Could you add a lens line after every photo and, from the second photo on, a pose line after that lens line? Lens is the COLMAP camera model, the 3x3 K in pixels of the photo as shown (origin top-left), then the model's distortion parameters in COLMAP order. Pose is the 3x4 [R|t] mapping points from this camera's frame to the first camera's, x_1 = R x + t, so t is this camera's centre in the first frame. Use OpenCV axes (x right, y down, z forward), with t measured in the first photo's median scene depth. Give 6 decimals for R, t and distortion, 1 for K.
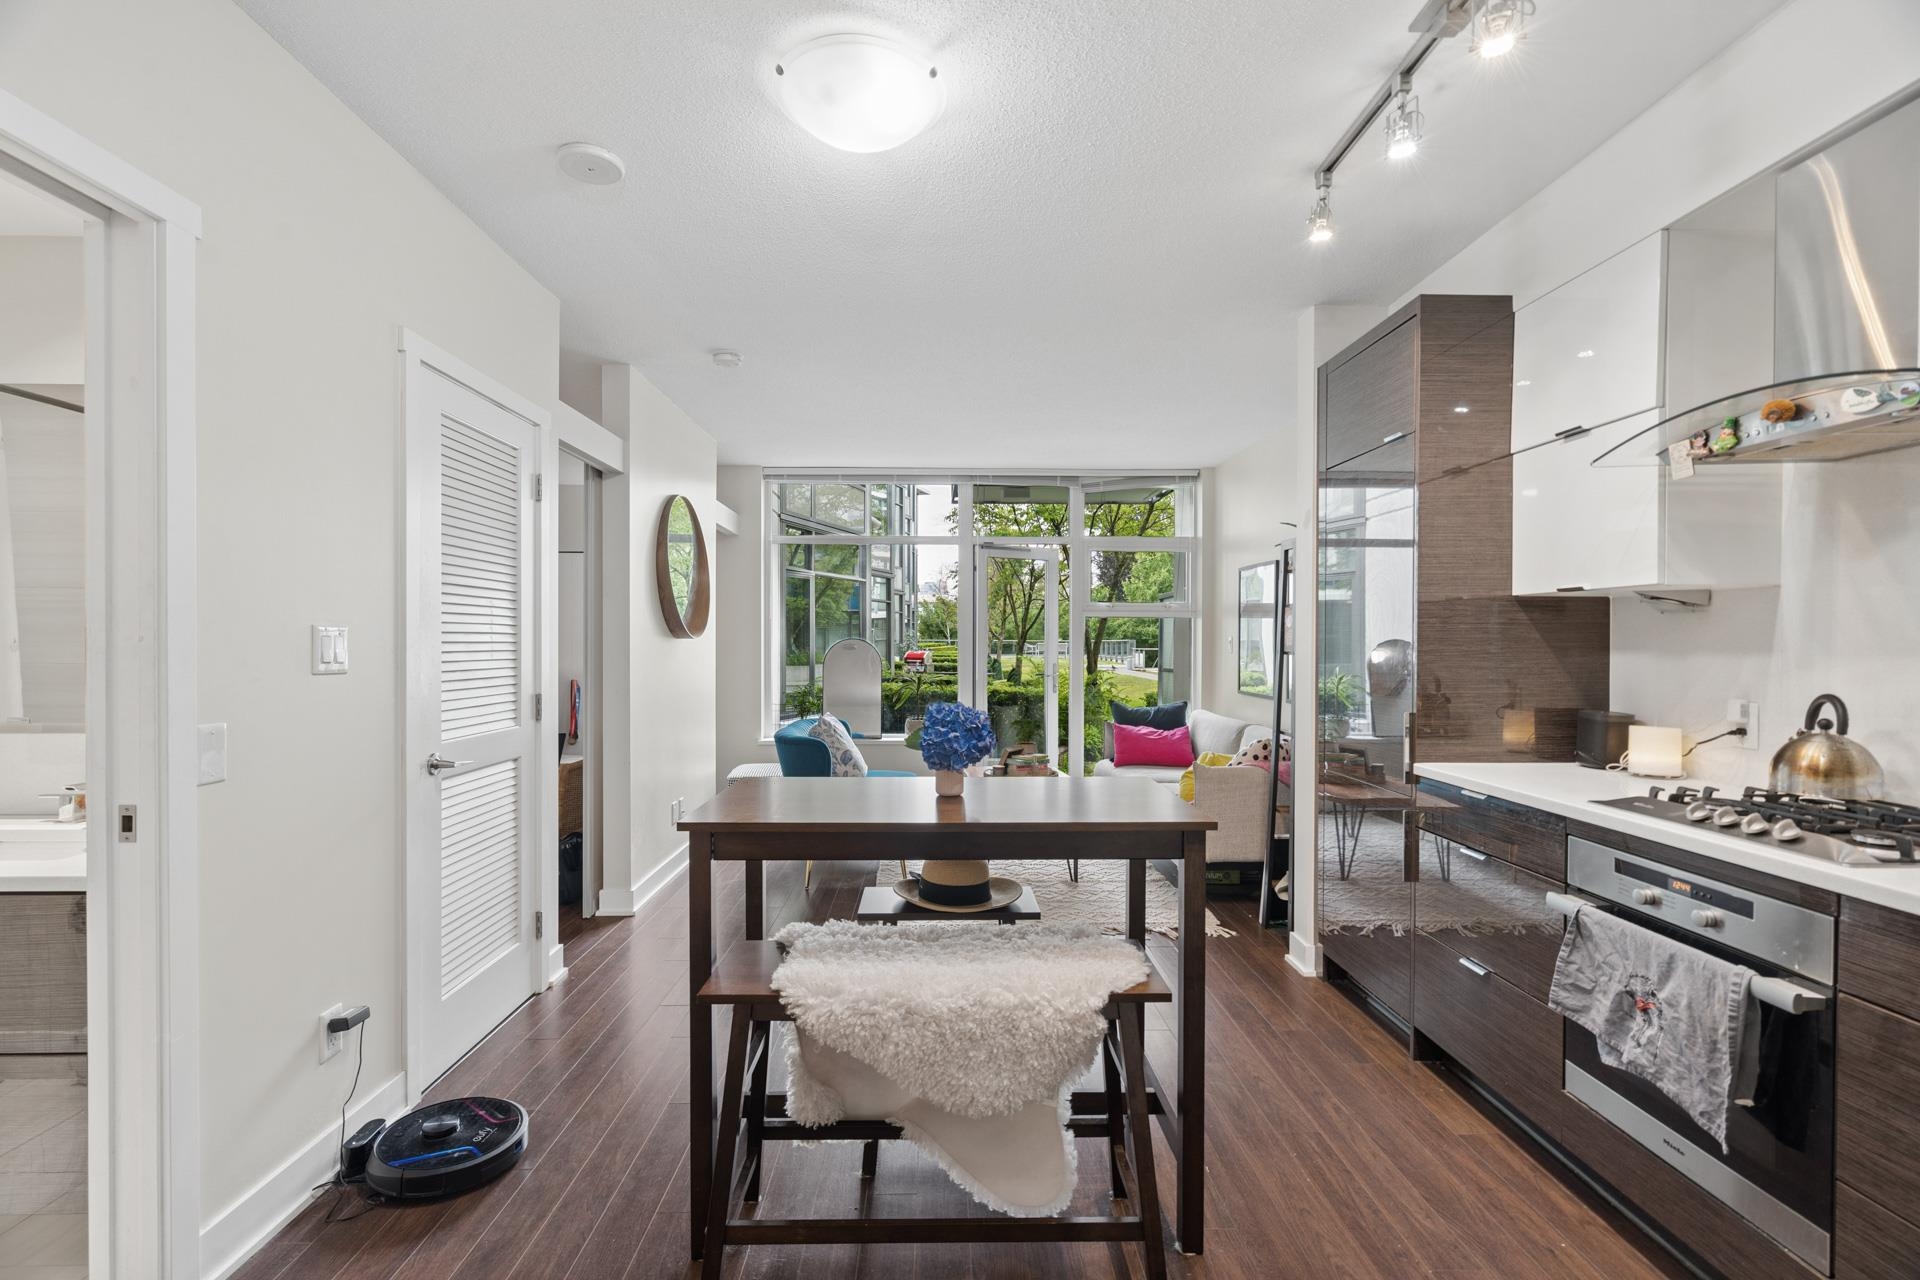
lens RADIAL K [[886.2, 0, 954.1], [0, 886.2, 649.2], [0, 0, 1]] dist [-0.002087, 0.003186]
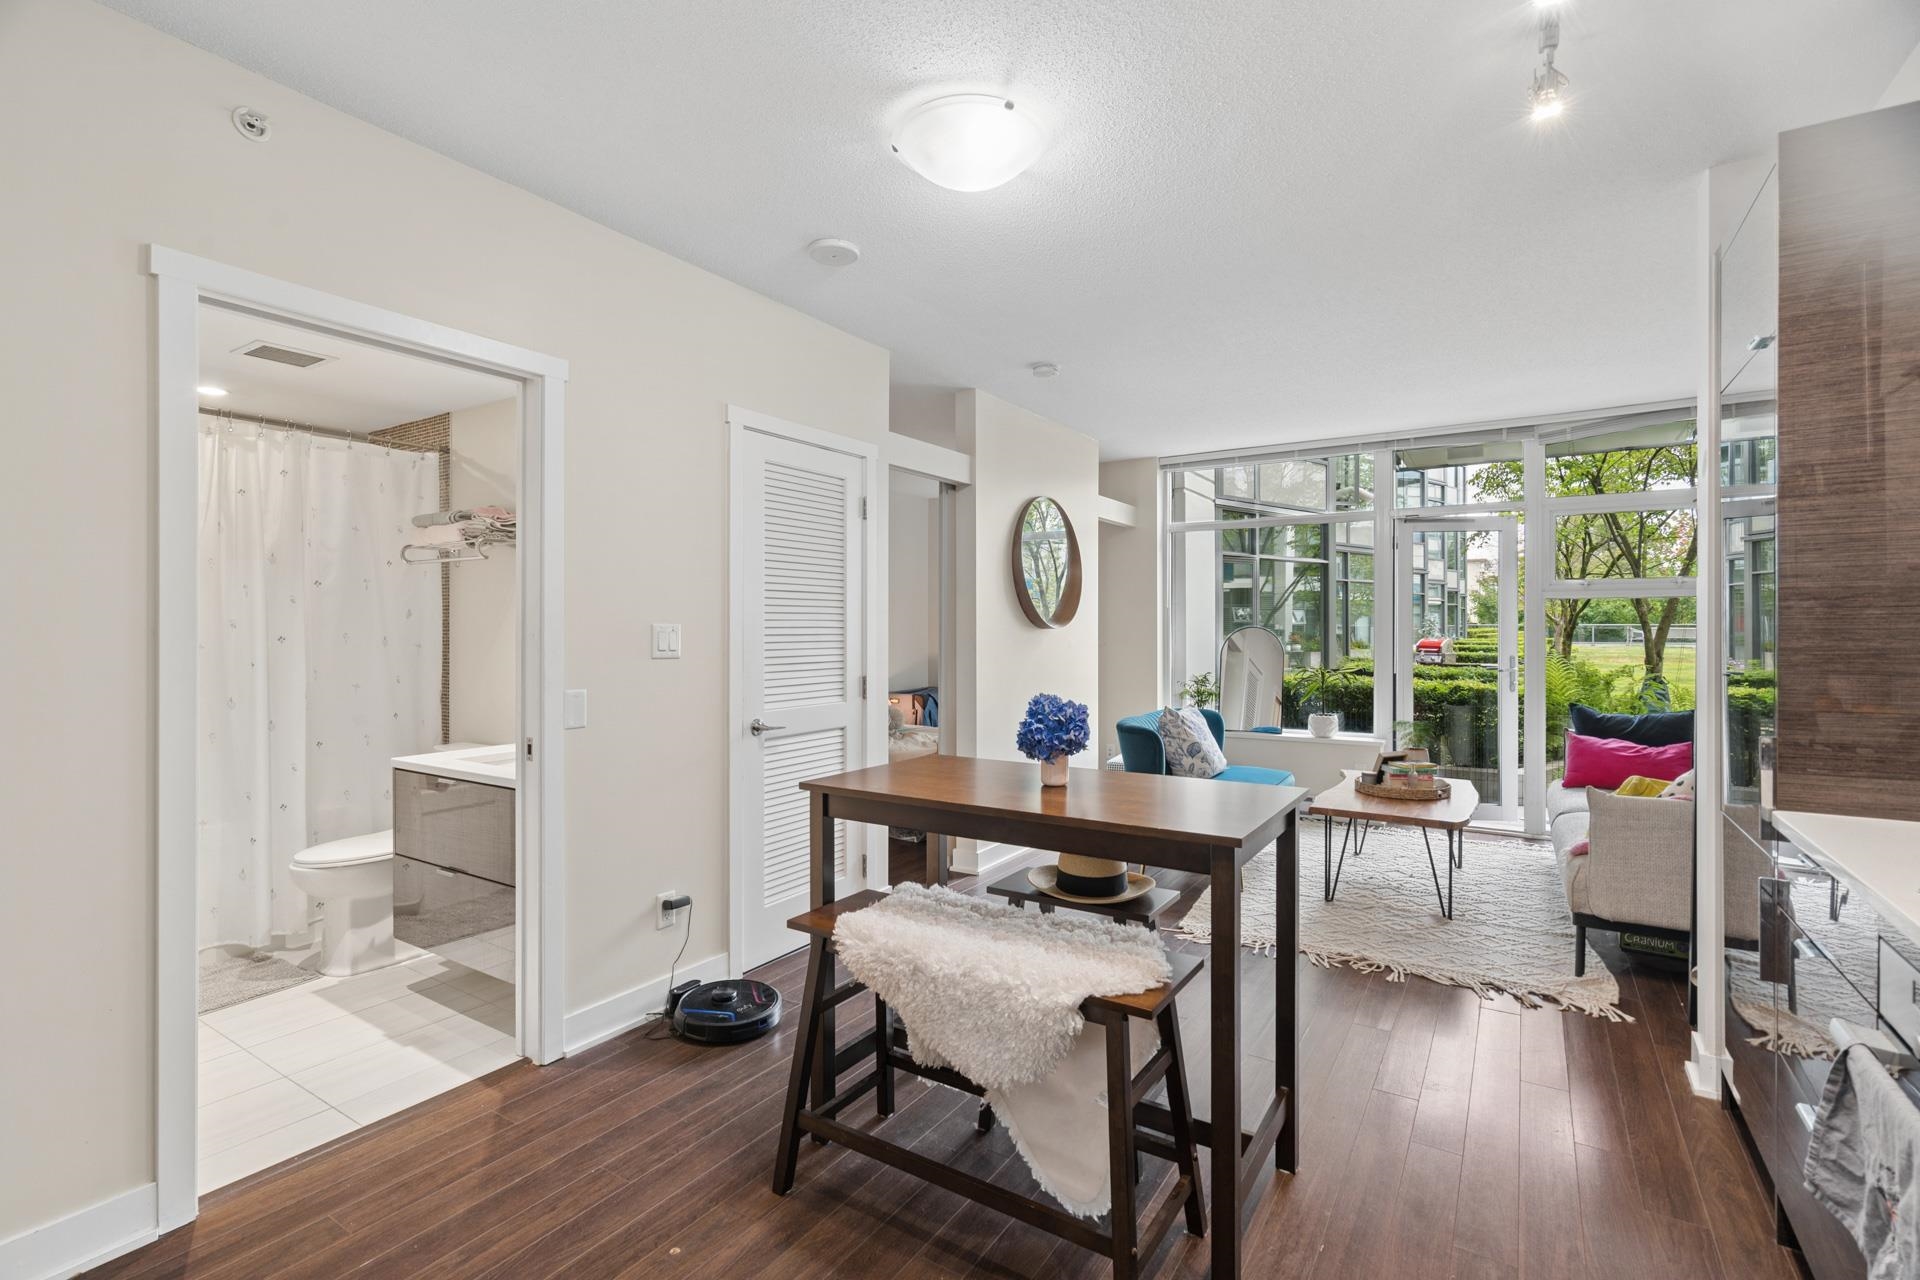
lens RADIAL K [[886.2, 0, 926.2], [0, 886.2, 625.1], [0, 0, 1]] dist [-0.002087, 0.003186]
pose [[0.820307, -0.006523, -0.571886, 0.406276], [-0.000096, 0.999933, -0.011543, -0.008473], [0.571923, 0.009523, 0.820252, 0.056899]]
